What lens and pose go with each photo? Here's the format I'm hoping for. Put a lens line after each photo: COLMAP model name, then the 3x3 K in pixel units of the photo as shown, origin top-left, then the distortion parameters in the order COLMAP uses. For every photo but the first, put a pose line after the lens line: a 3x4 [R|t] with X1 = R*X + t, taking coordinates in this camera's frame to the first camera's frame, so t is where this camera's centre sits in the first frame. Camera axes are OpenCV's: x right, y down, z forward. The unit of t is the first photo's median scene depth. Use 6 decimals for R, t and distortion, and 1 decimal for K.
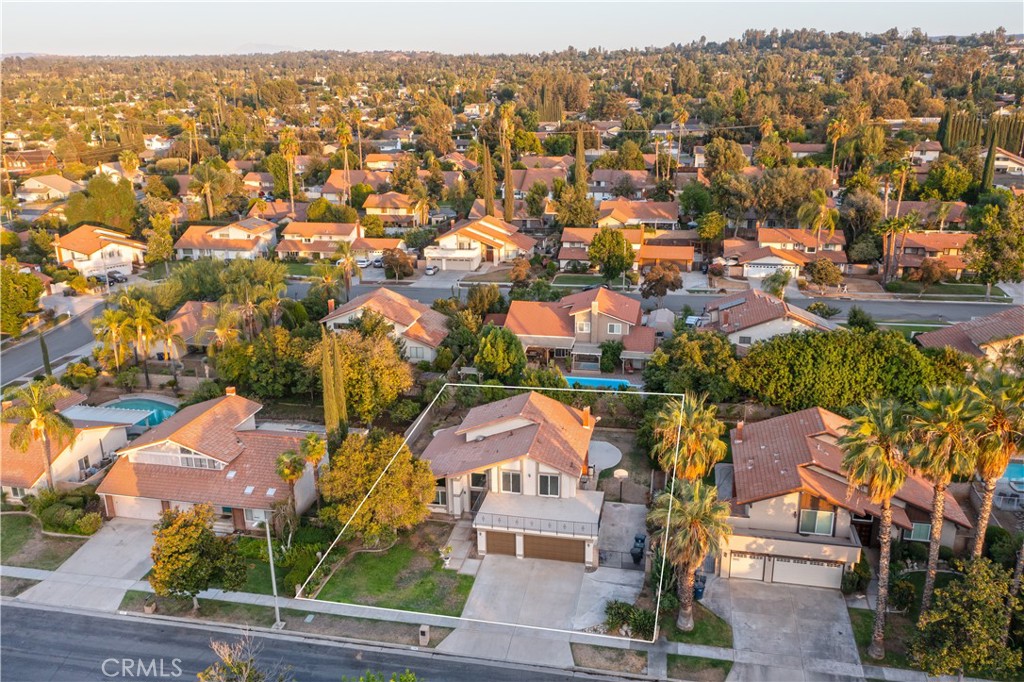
lens RADIAL K [[812.6, 0, 512.0], [0, 812.6, 346.0], [0, 0, 1]] dist [-0.006074, 0.018956]
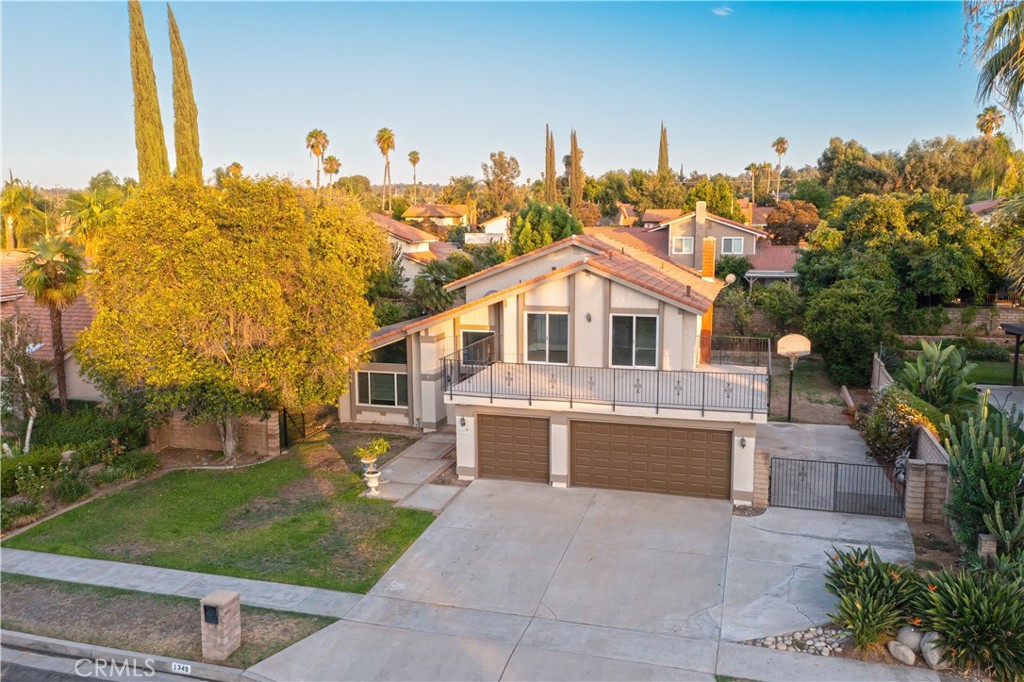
lens RADIAL K [[812.6, 0, 511.9], [0, 812.6, 340.2], [0, 0, 1]] dist [-0.006074, 0.018956]
pose [[0.995835, 0.018853, -0.089201, 0.020251], [-0.033361, 0.985884, -0.164070, 0.254492], [0.084848, 0.166362, 0.982407, 0.595166]]
